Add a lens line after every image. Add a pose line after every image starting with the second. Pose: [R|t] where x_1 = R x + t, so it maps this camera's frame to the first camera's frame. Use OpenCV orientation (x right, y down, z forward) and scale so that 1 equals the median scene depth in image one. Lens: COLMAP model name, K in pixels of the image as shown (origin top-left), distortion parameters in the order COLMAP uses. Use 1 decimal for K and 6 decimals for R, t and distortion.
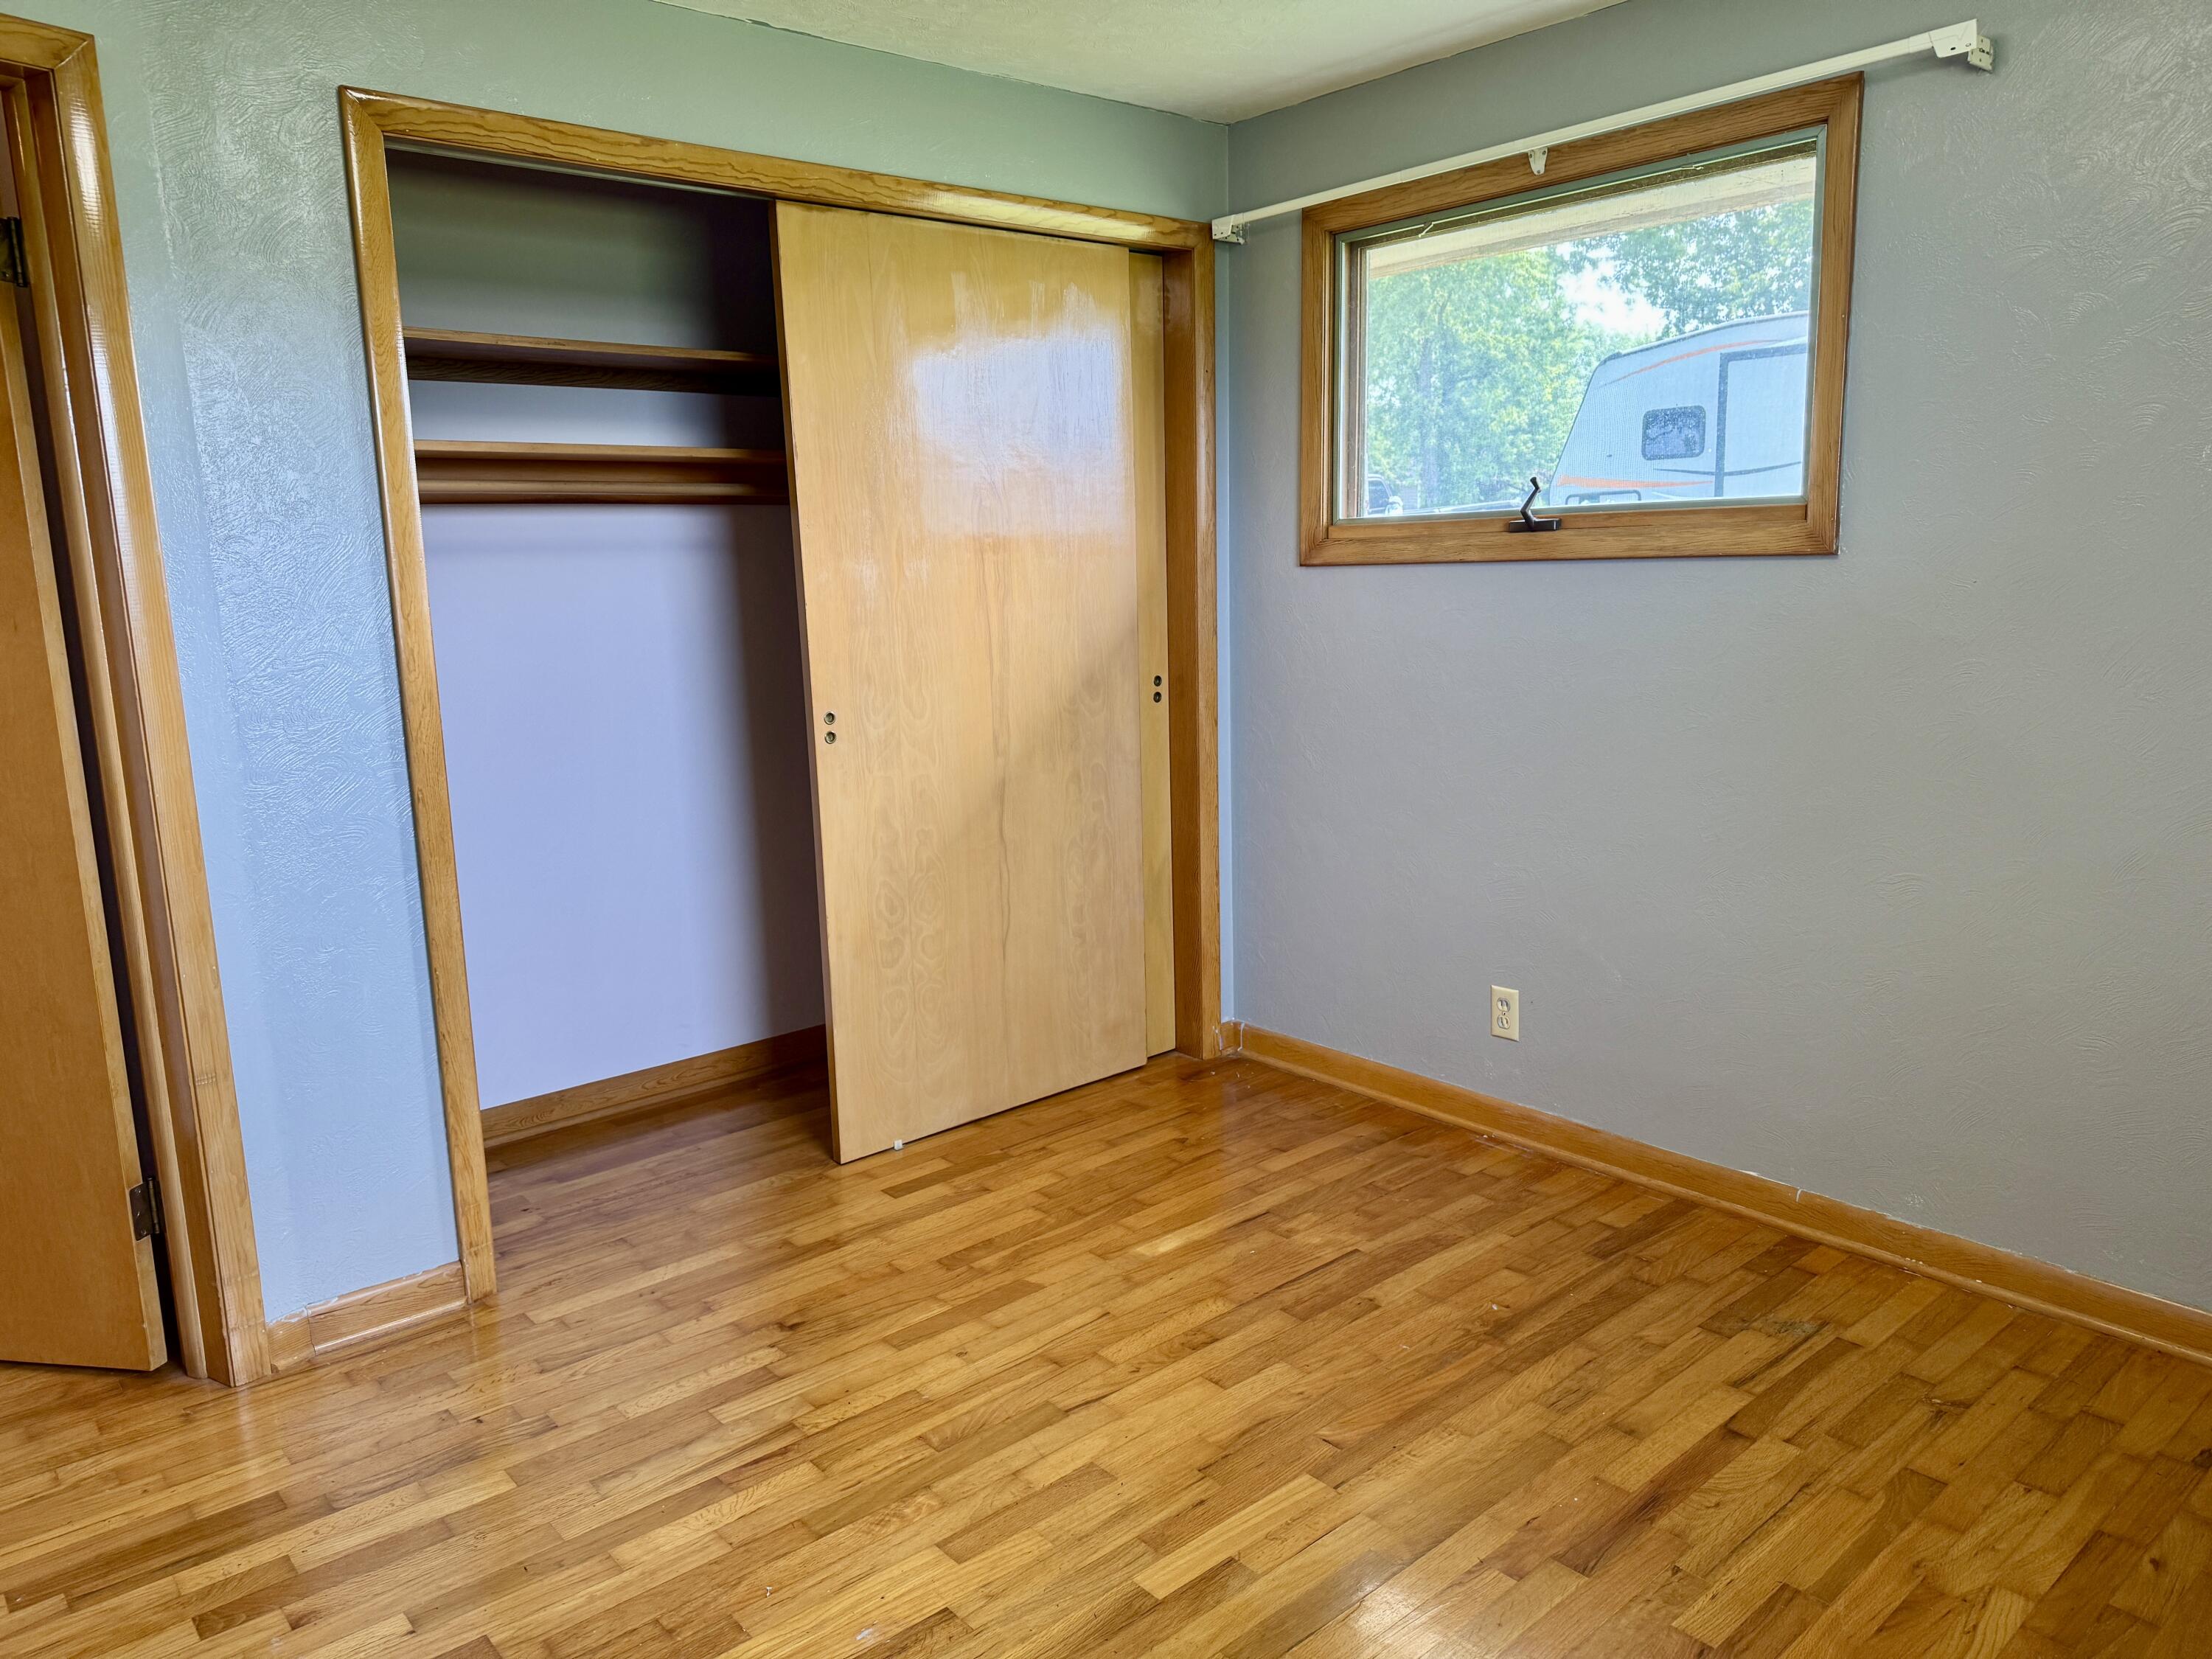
lens RADIAL K [[1550.4, 0, 1098.7], [0, 1550.4, 821.8], [0, 0, 1]] dist [0.075960, -0.099618]
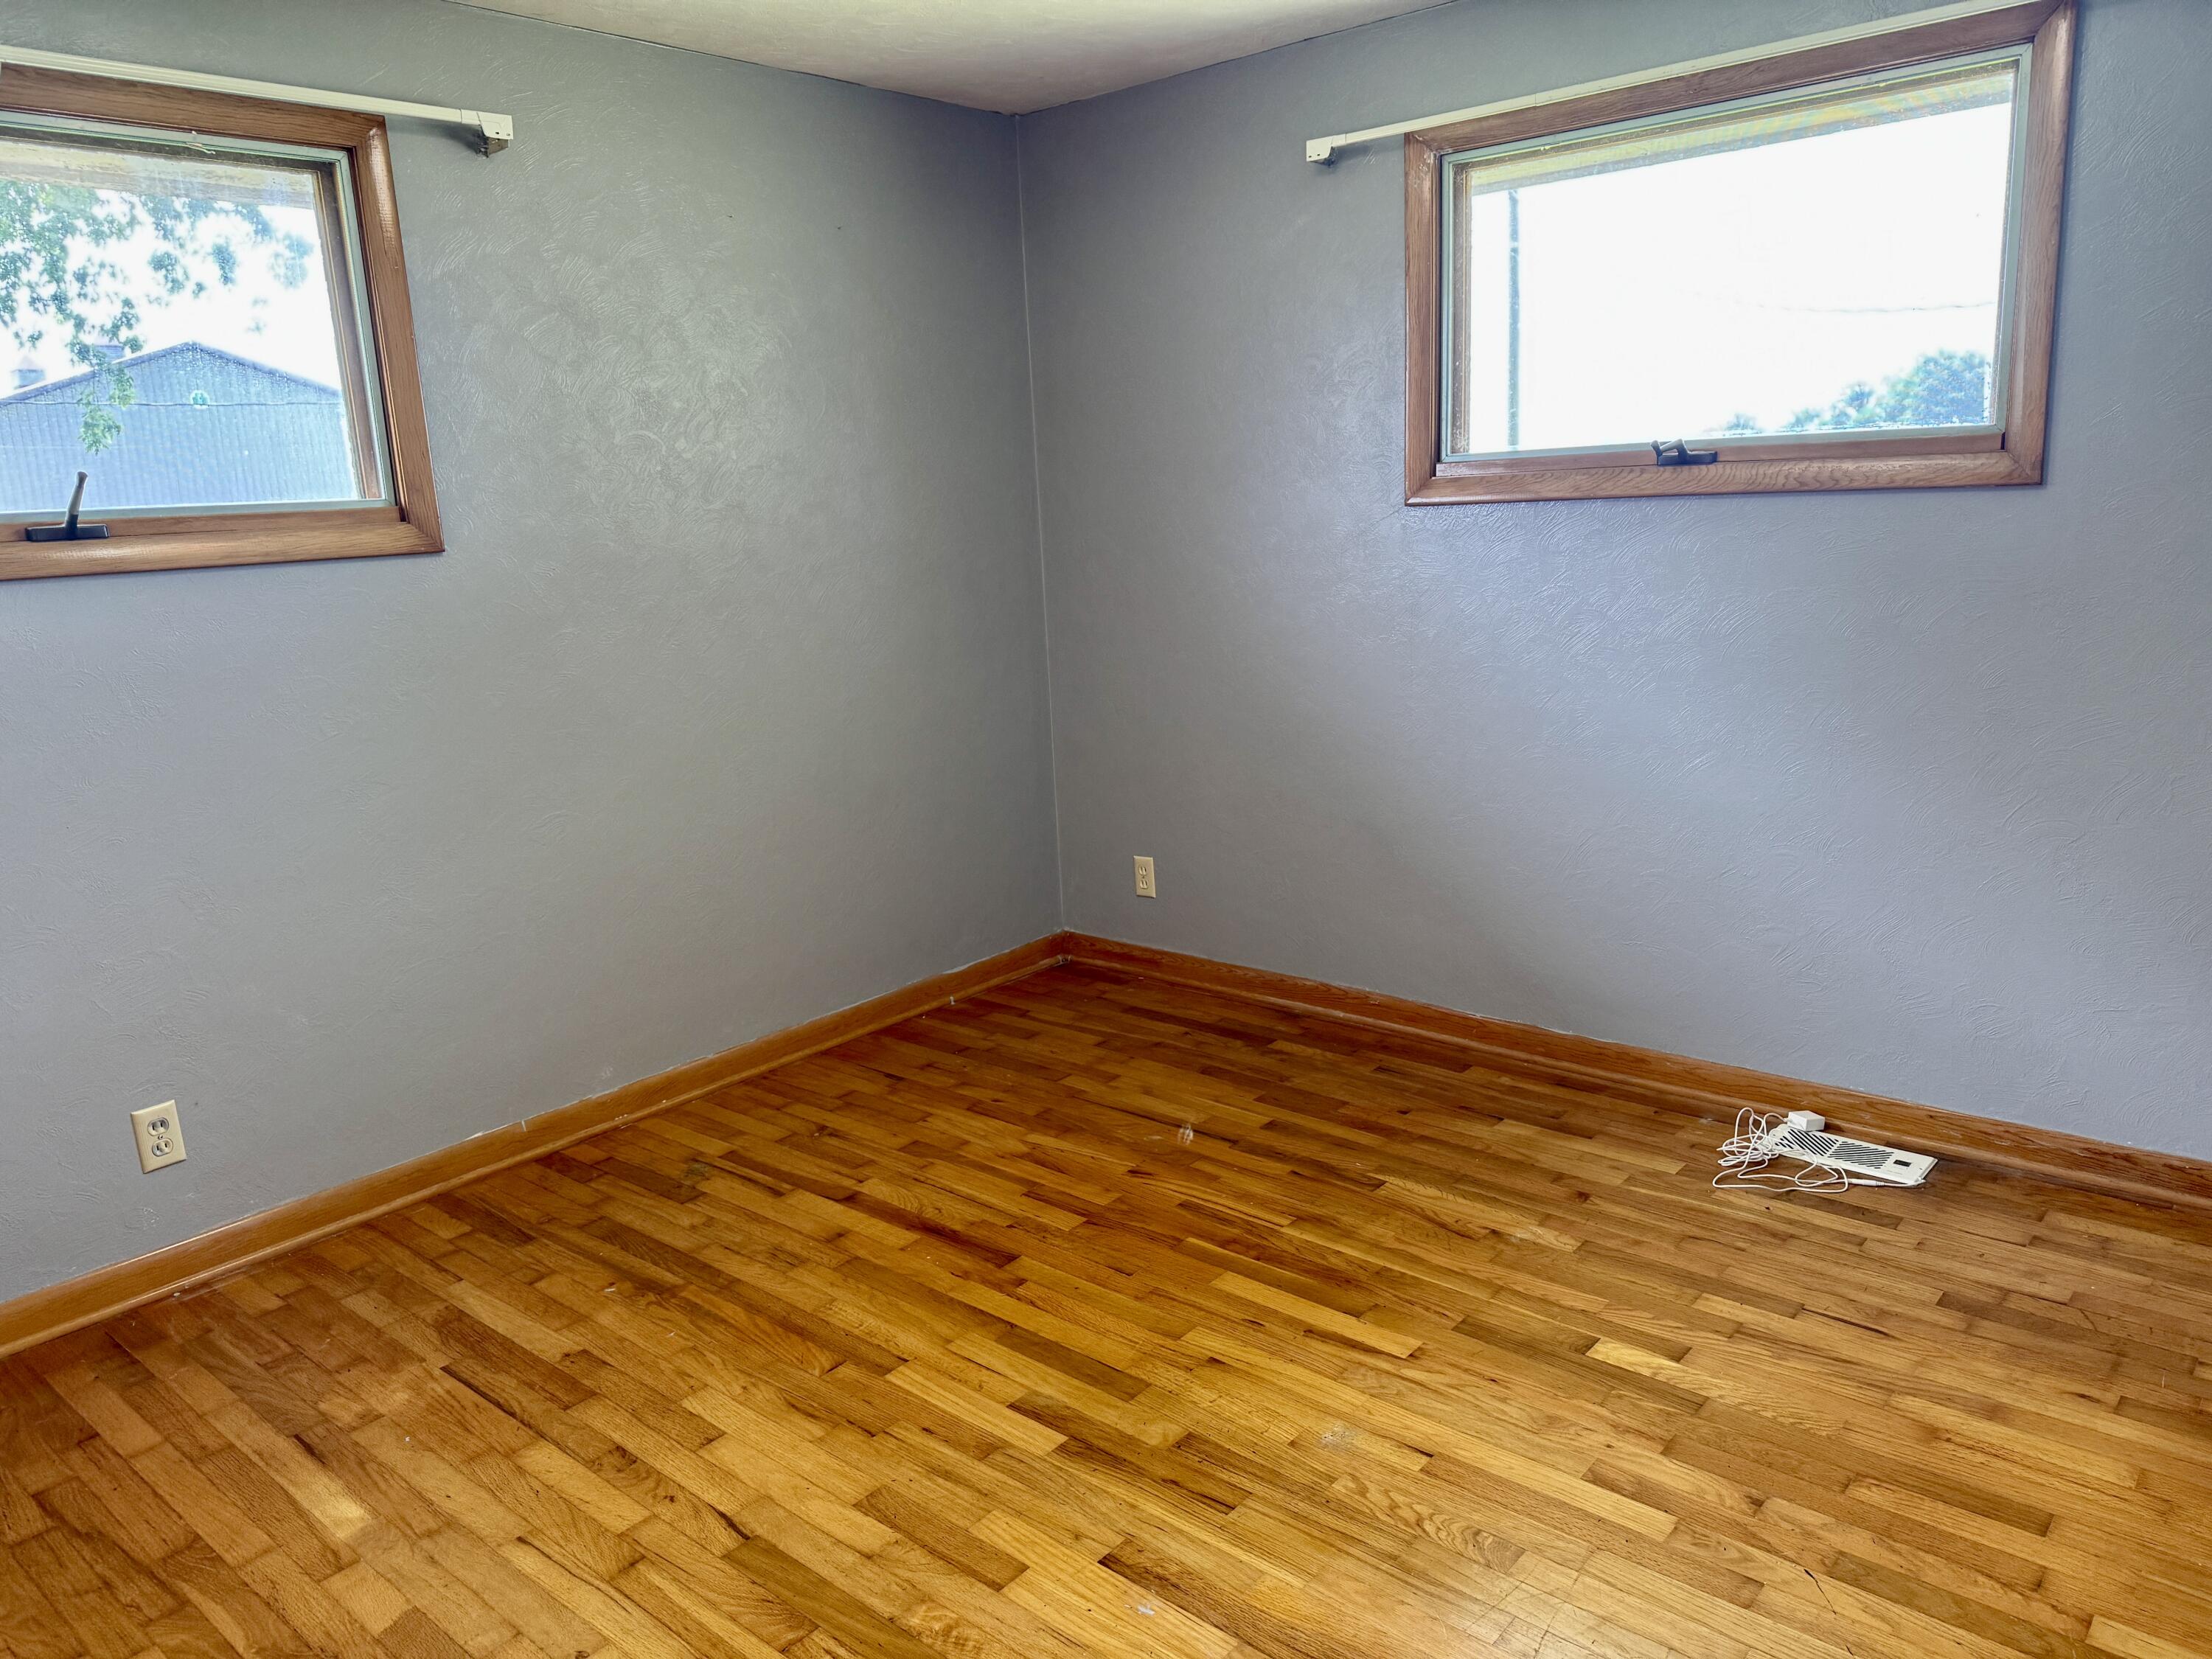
lens RADIAL K [[1574.2, 0, 1106.1], [0, 1574.2, 824.0], [0, 0, 1]] dist [0.041450, -0.032864]
pose [[-0.148329, -0.169166, 0.974362, -0.735702], [0.225654, 0.953480, 0.199892, -0.107153], [-0.962849, 0.249518, -0.103255, 0.723493]]
